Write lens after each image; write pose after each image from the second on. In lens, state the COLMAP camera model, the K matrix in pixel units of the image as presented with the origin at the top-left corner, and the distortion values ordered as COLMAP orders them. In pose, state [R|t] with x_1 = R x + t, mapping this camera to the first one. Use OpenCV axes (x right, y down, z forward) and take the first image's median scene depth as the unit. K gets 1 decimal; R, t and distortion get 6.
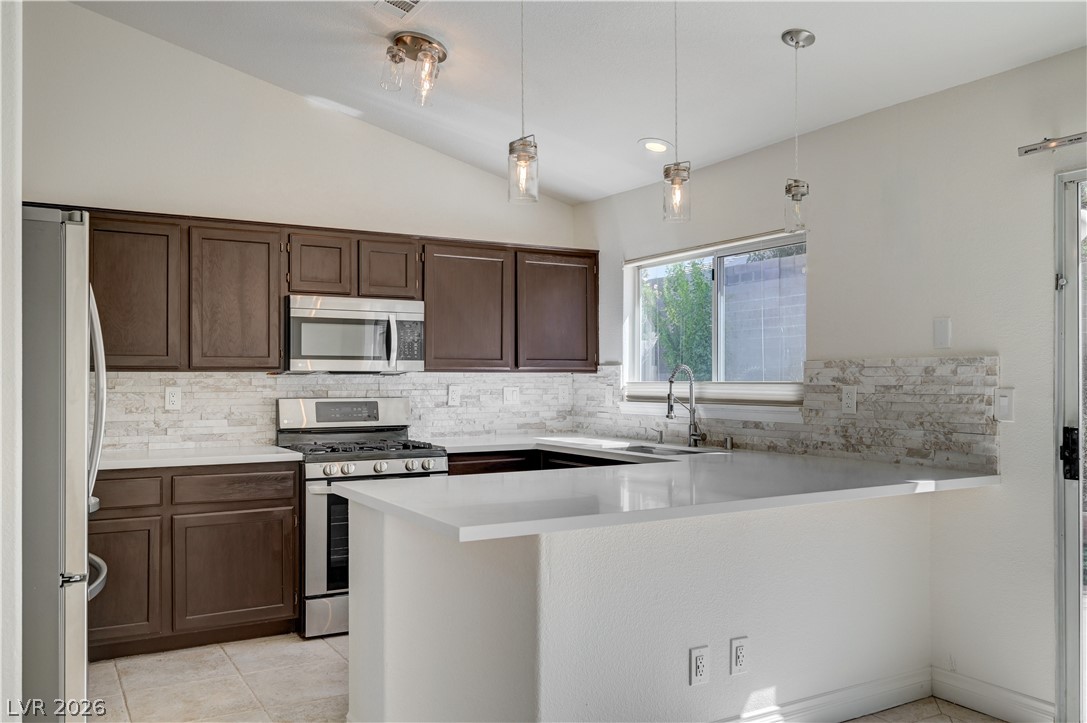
lens RADIAL K [[873.3, 0, 543.5], [0, 873.3, 361.5], [0, 0, 1]] dist [-0.004045, 0.000630]
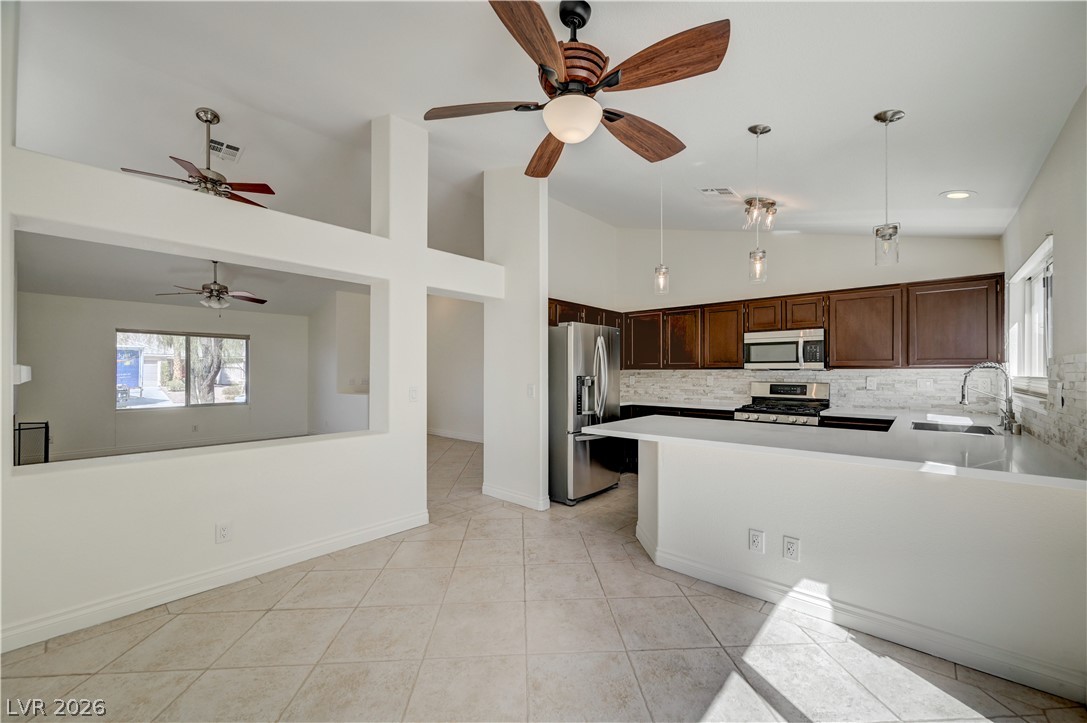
lens RADIAL K [[424.1, 0, 557.6], [0, 424.1, 369.6], [0, 0, 1]] dist [0.000470, 0.000054]
pose [[0.328824, -0.003491, -0.944385, 0.524463], [0.017572, 0.999843, 0.002422, 0.001828], [0.944228, -0.017391, 0.328834, 0.227584]]
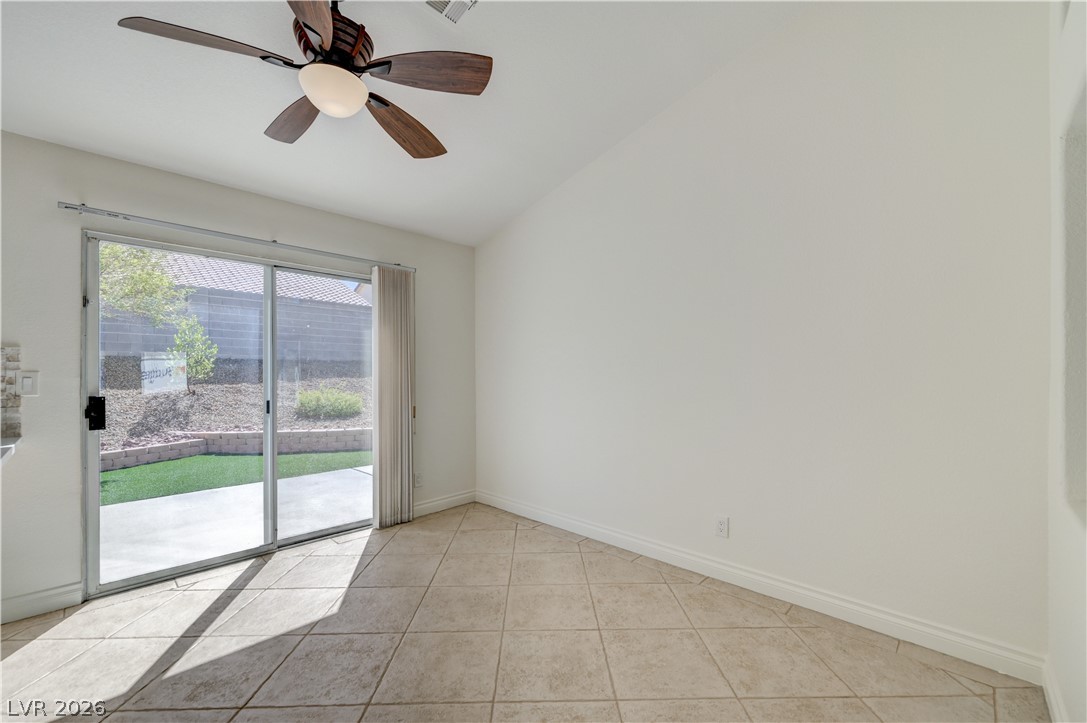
lens RADIAL K [[454.4, 0, 543.2], [0, 454.4, 370.9], [0, 0, 1]] dist [0.013062, -0.000220]
pose [[-0.279967, 0.009954, 0.959958, -0.265848], [-0.015324, 0.999772, -0.014837, 0.019730], [-0.959887, -0.018865, -0.279751, 0.304264]]
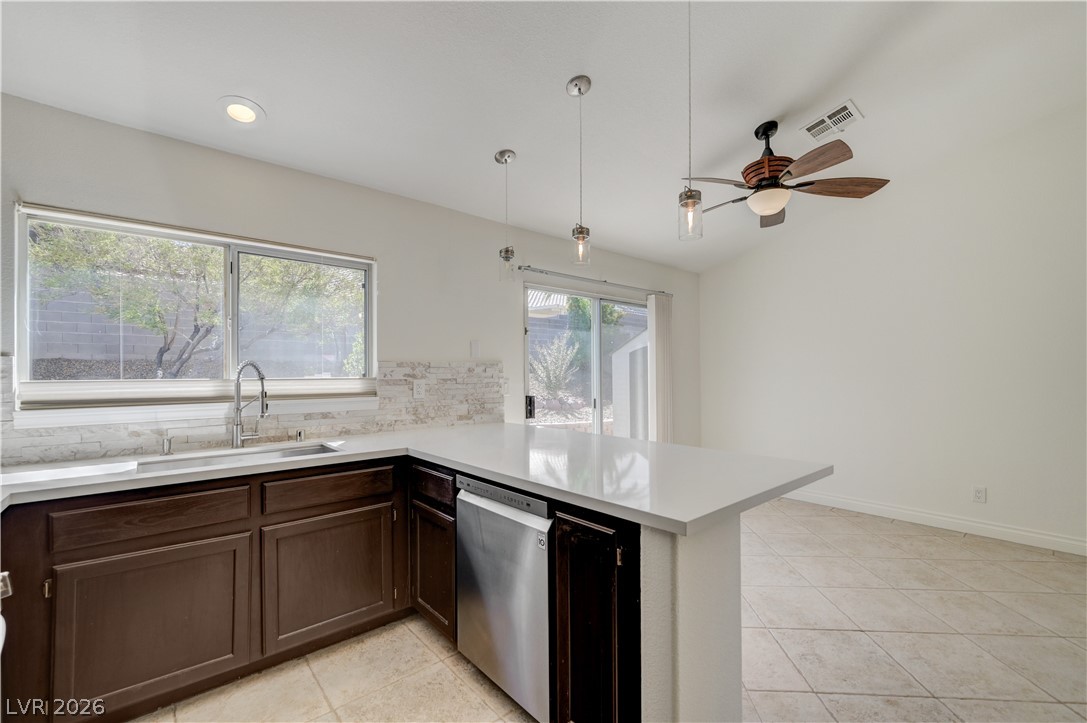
lens RADIAL K [[457.0, 0, 547.2], [0, 457.0, 374.1], [0, 0, 1]] dist [-0.008756, 0.000264]
pose [[-0.195501, -0.000836, 0.980703, -0.379084], [-0.016076, 0.999868, -0.002352, 0.013860], [-0.980572, -0.016226, -0.195488, 0.780573]]
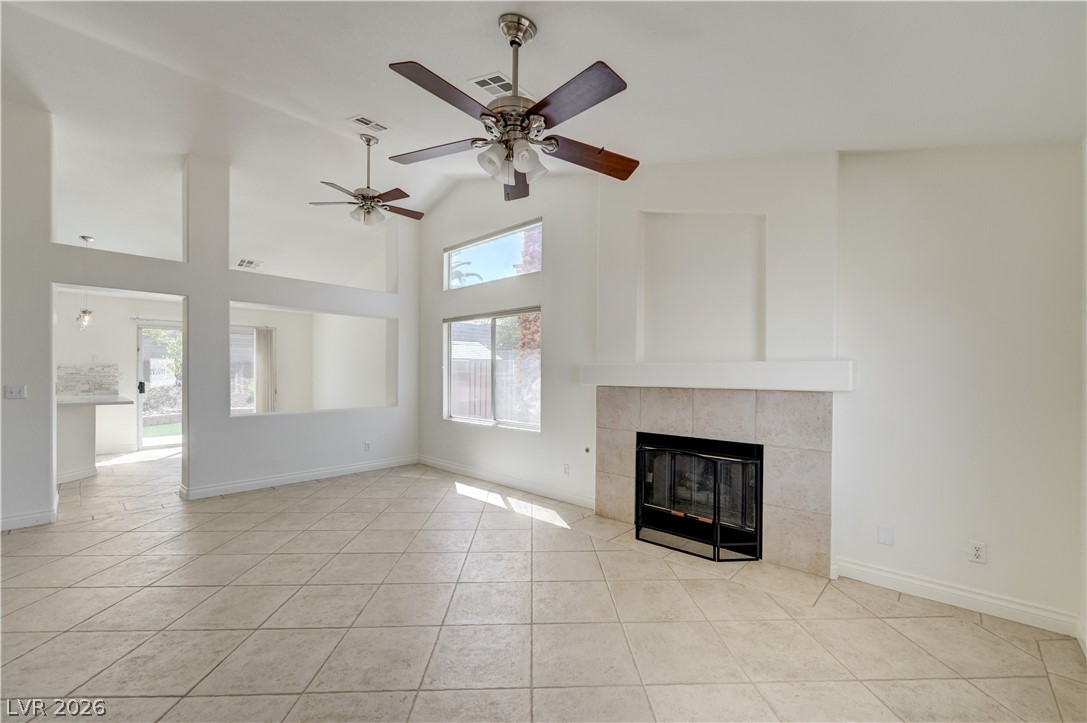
lens RADIAL K [[453.3, 0, 541.4], [0, 453.3, 371.4], [0, 0, 1]] dist [0.009508, 0.000169]
pose [[-0.290725, 0.003350, 0.956801, -1.501610], [-0.022170, 0.999702, -0.010236, -0.001084], [-0.956550, -0.024189, -0.290564, -0.201811]]
